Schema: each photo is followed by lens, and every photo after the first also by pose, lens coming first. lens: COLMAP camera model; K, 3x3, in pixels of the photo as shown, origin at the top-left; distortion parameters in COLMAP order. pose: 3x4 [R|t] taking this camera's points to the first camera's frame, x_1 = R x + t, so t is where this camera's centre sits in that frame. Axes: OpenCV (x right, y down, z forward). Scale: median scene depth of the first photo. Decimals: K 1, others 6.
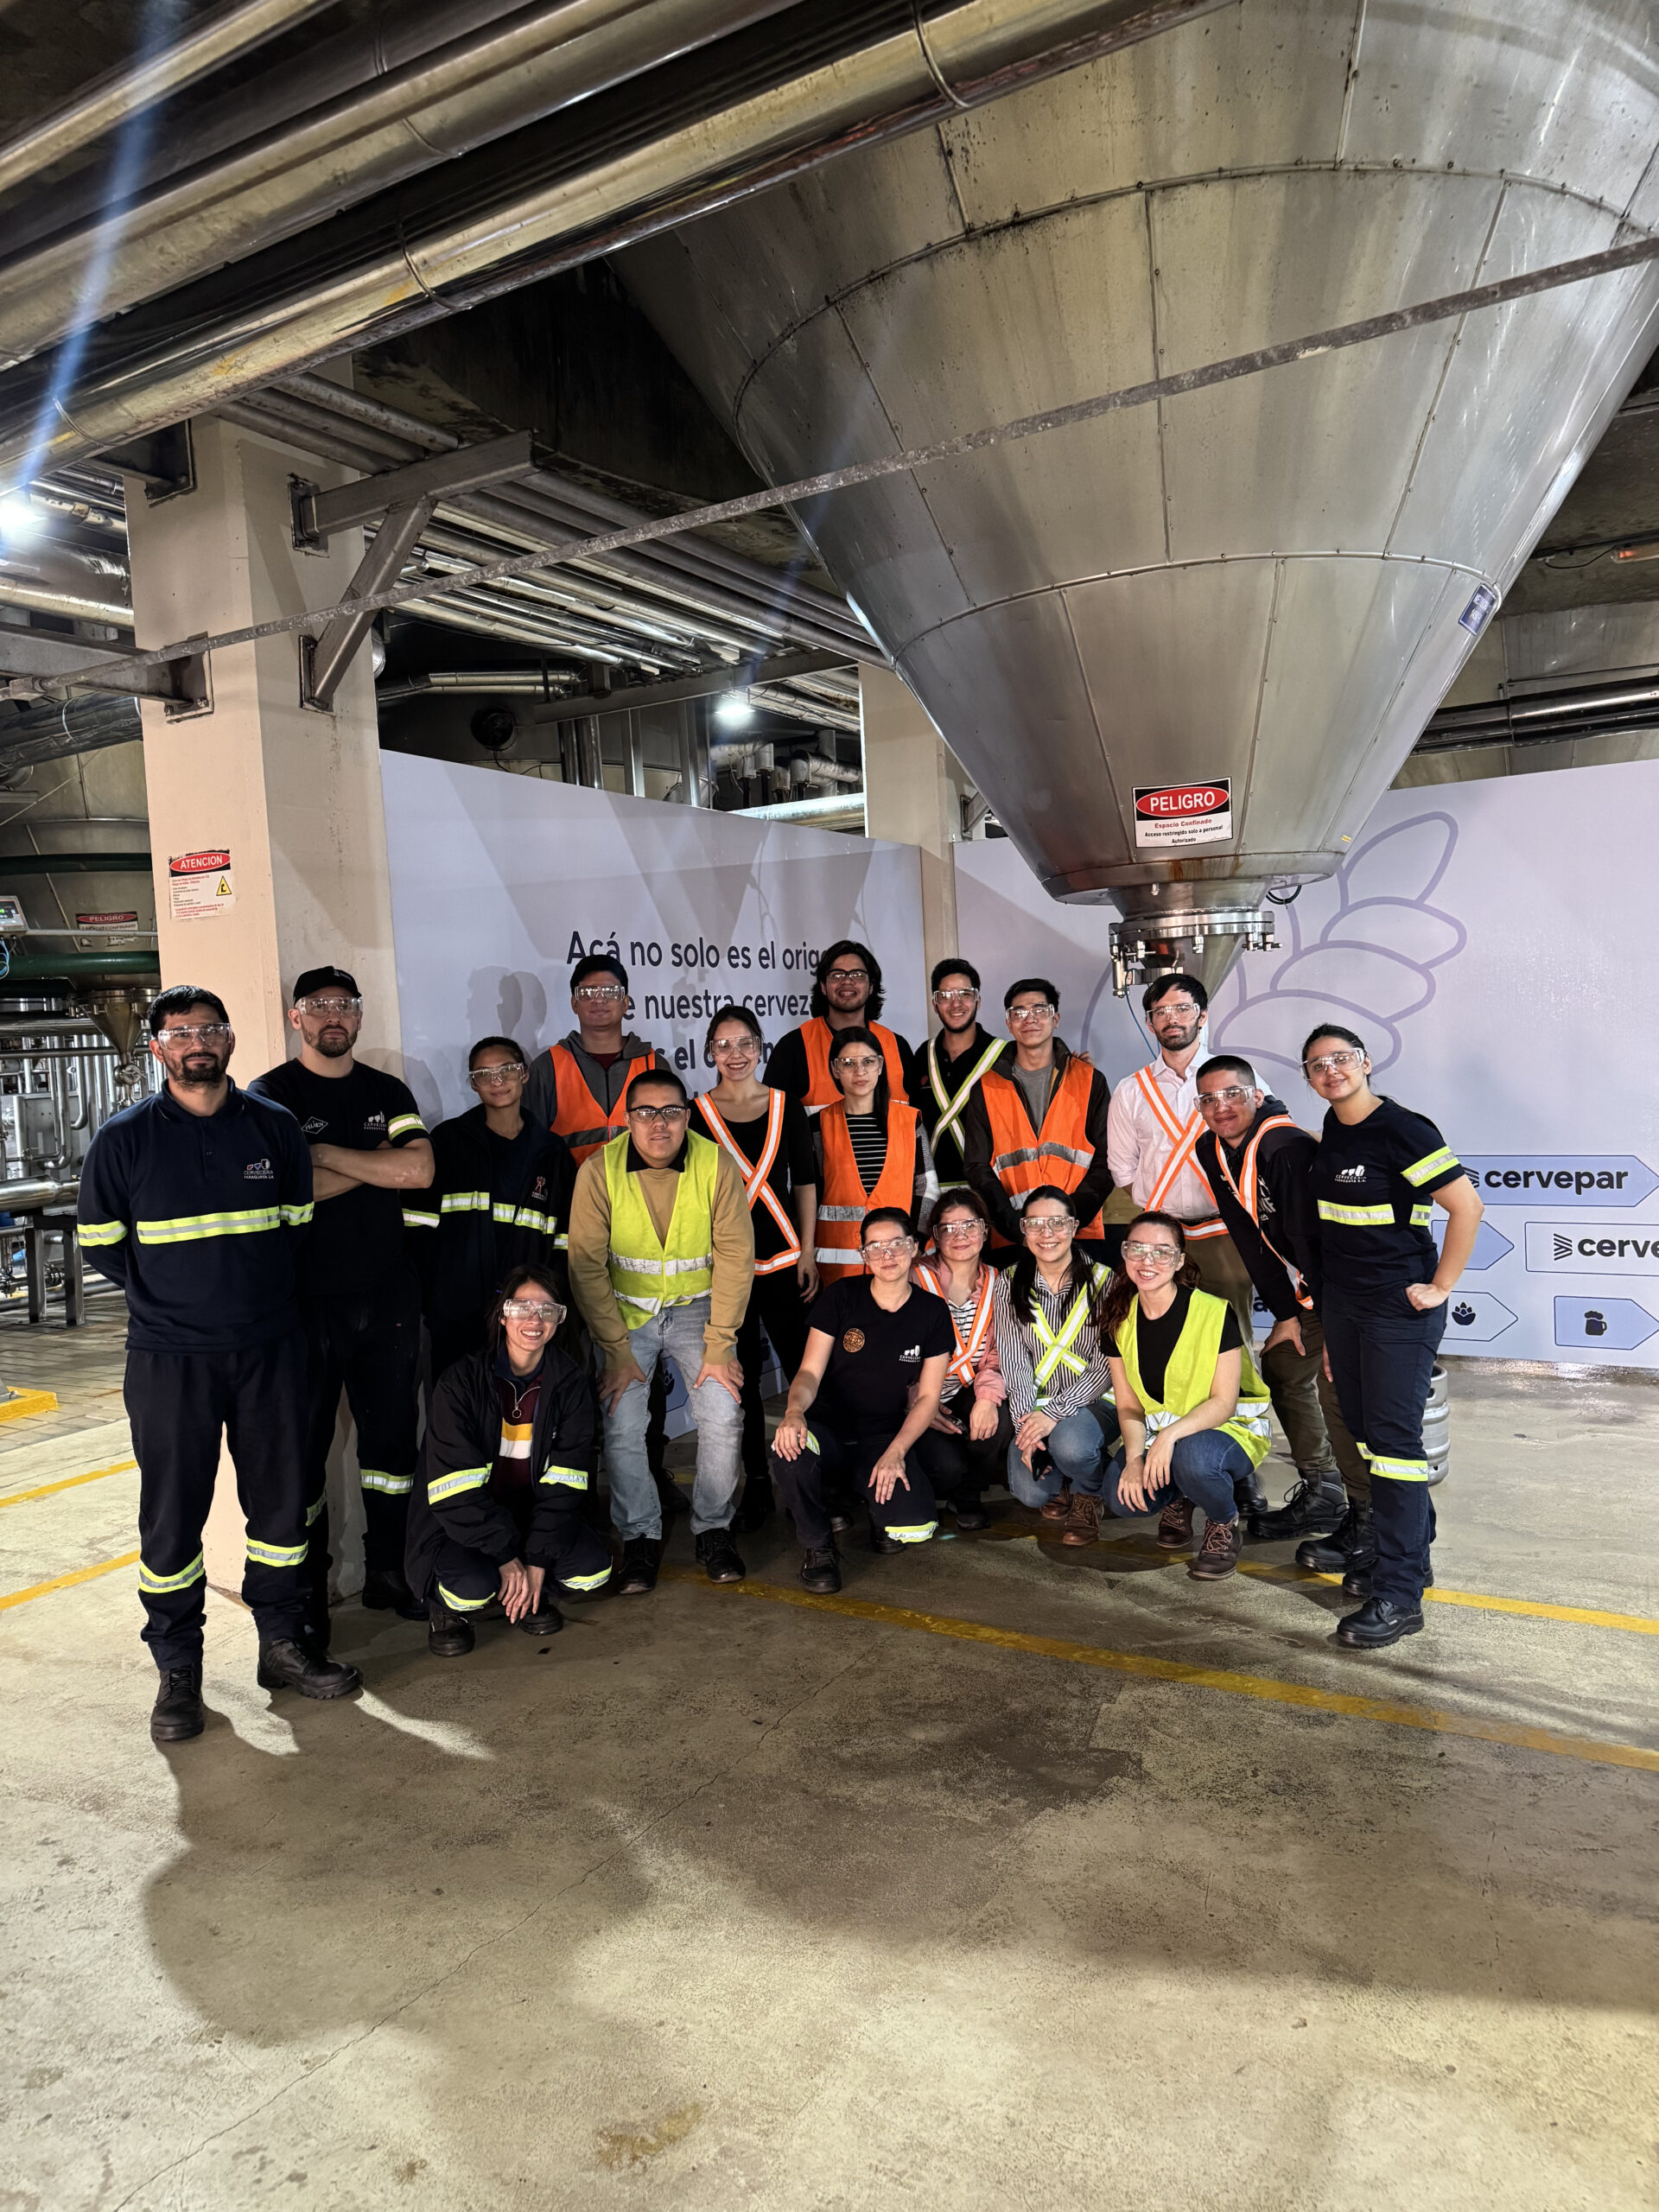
lens RADIAL K [[1550.1, 0, 827.5], [0, 1550.1, 1105.5], [0, 0, 1]] dist [0.000082, 0.000256]
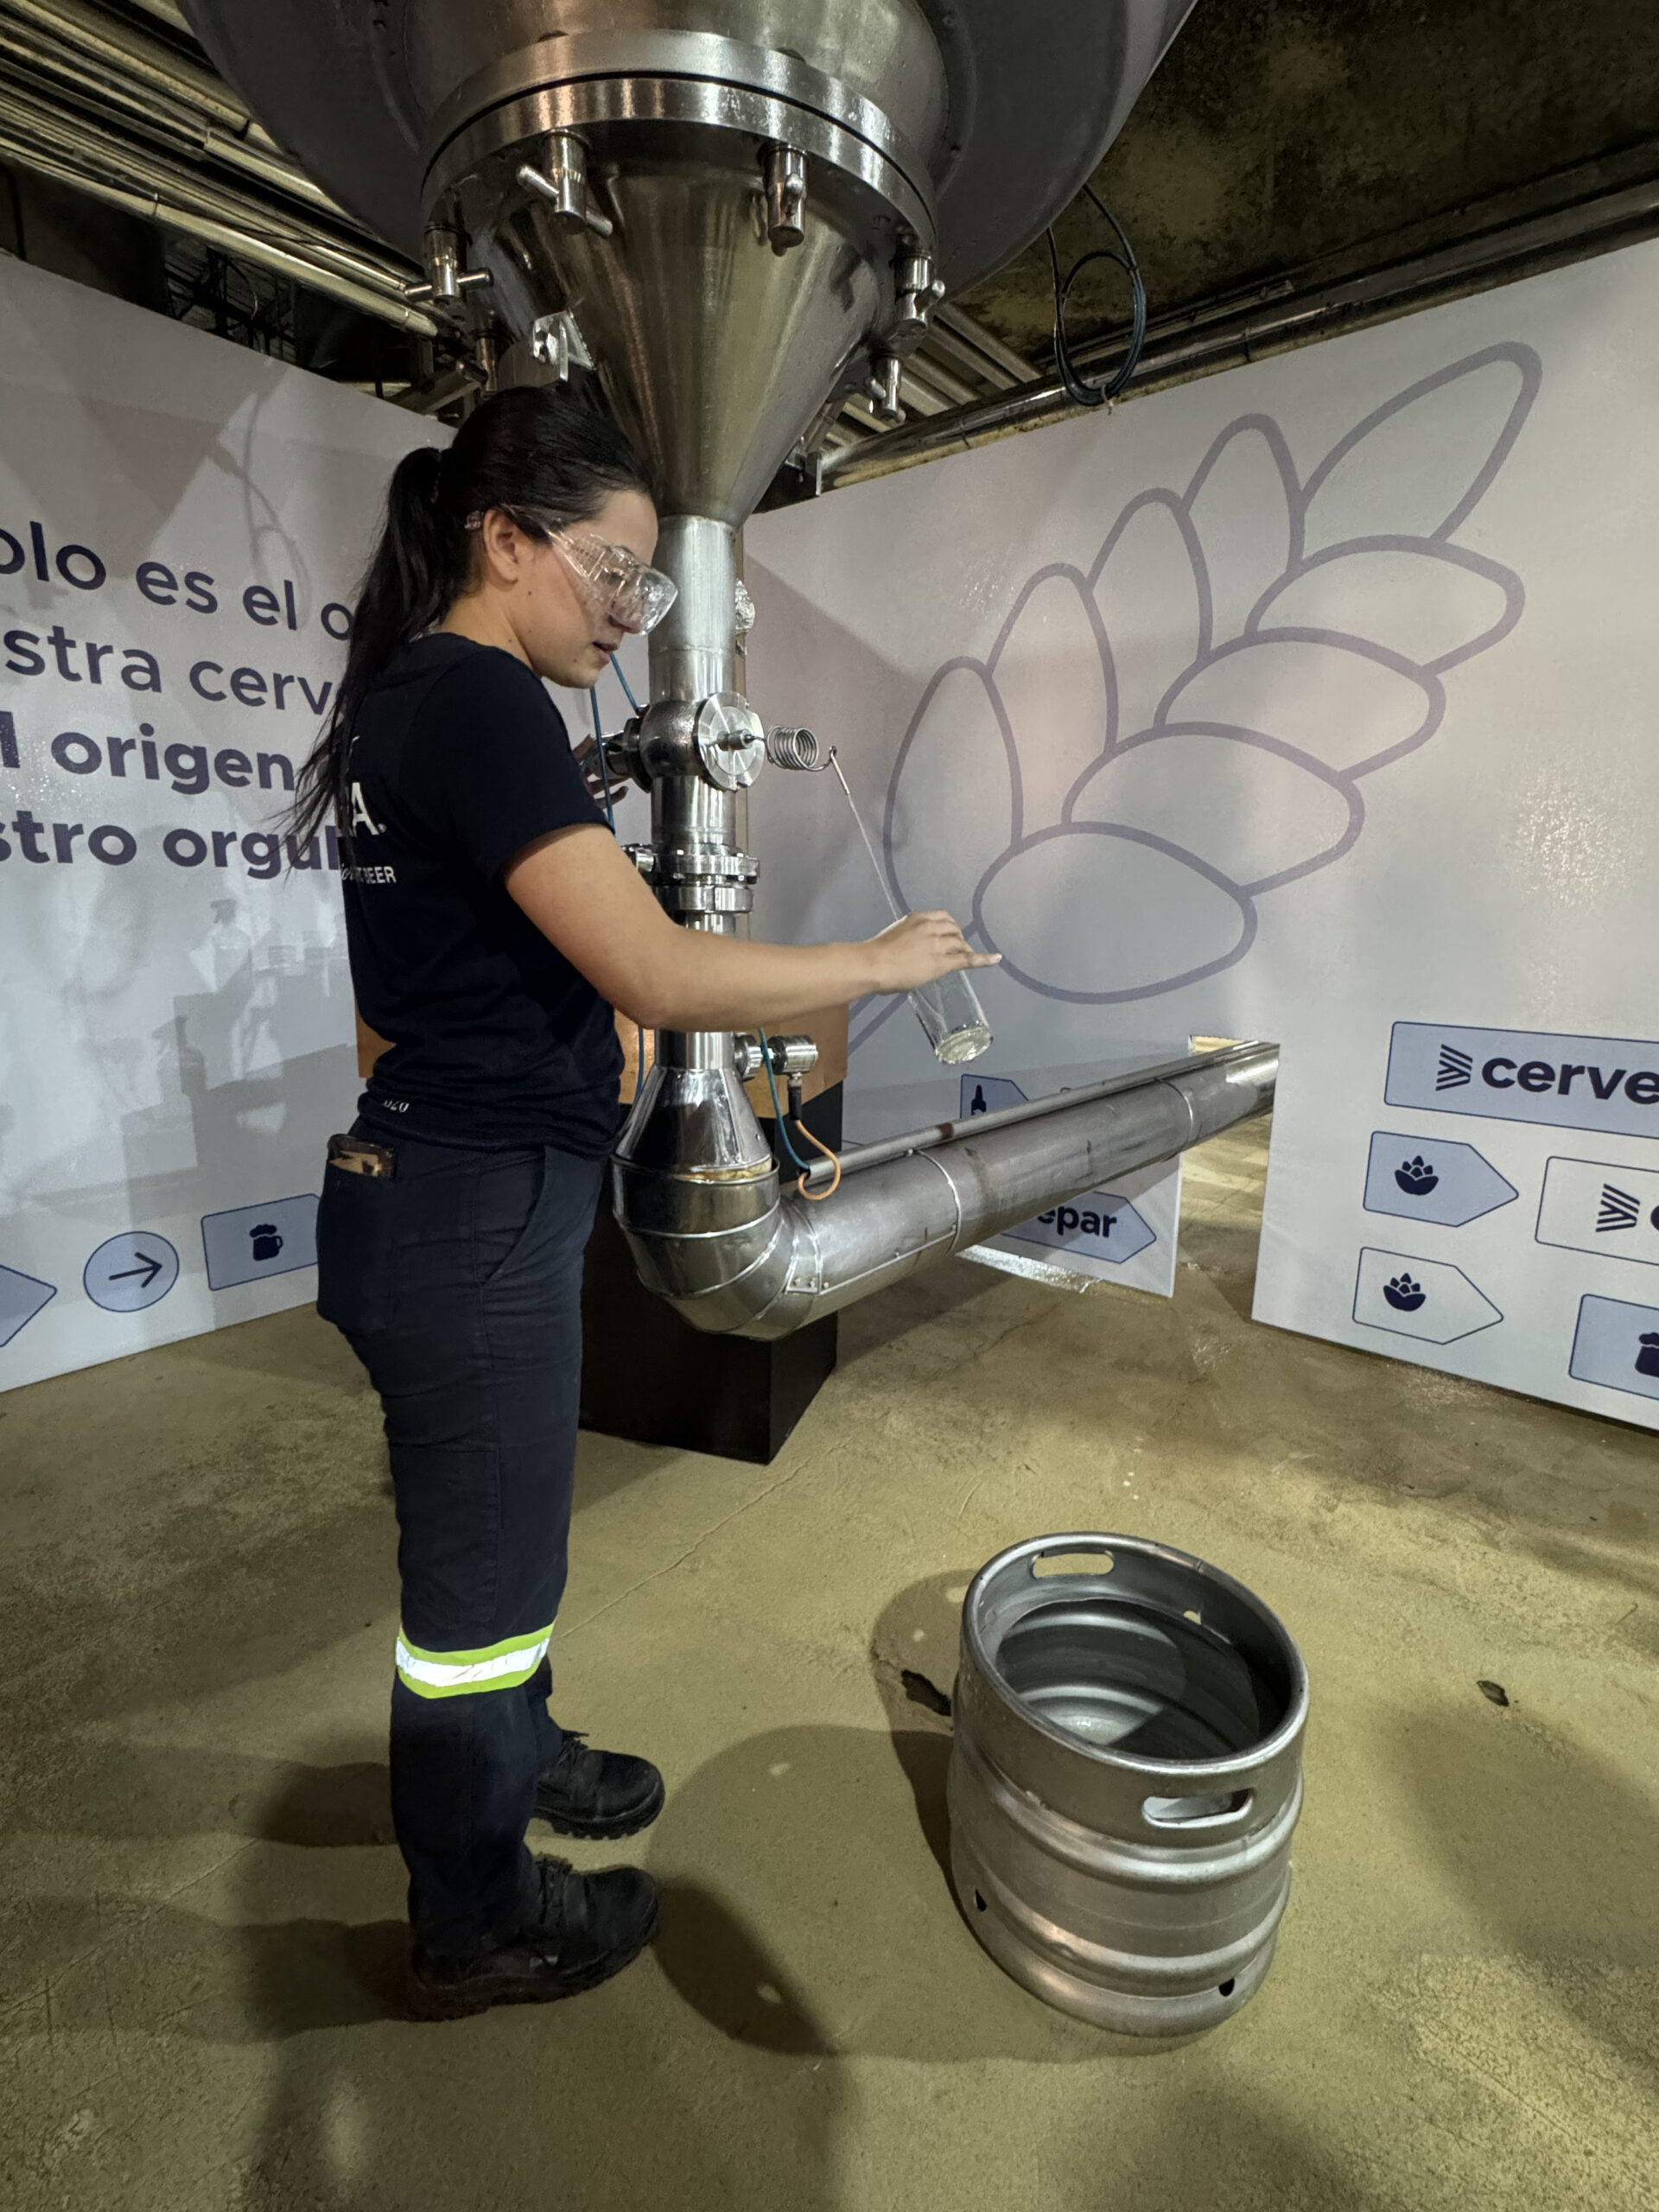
lens RADIAL K [[1039.2, 0, 832.1], [0, 1039.2, 1103.8], [0, 0, 1]] dist [-0.001459, -0.000169]
pose [[0.985739, 0.092111, -0.140833, 0.248197], [-0.069296, 0.984829, 0.159092, 0.015855], [0.153351, -0.147064, 0.977167, 0.600822]]
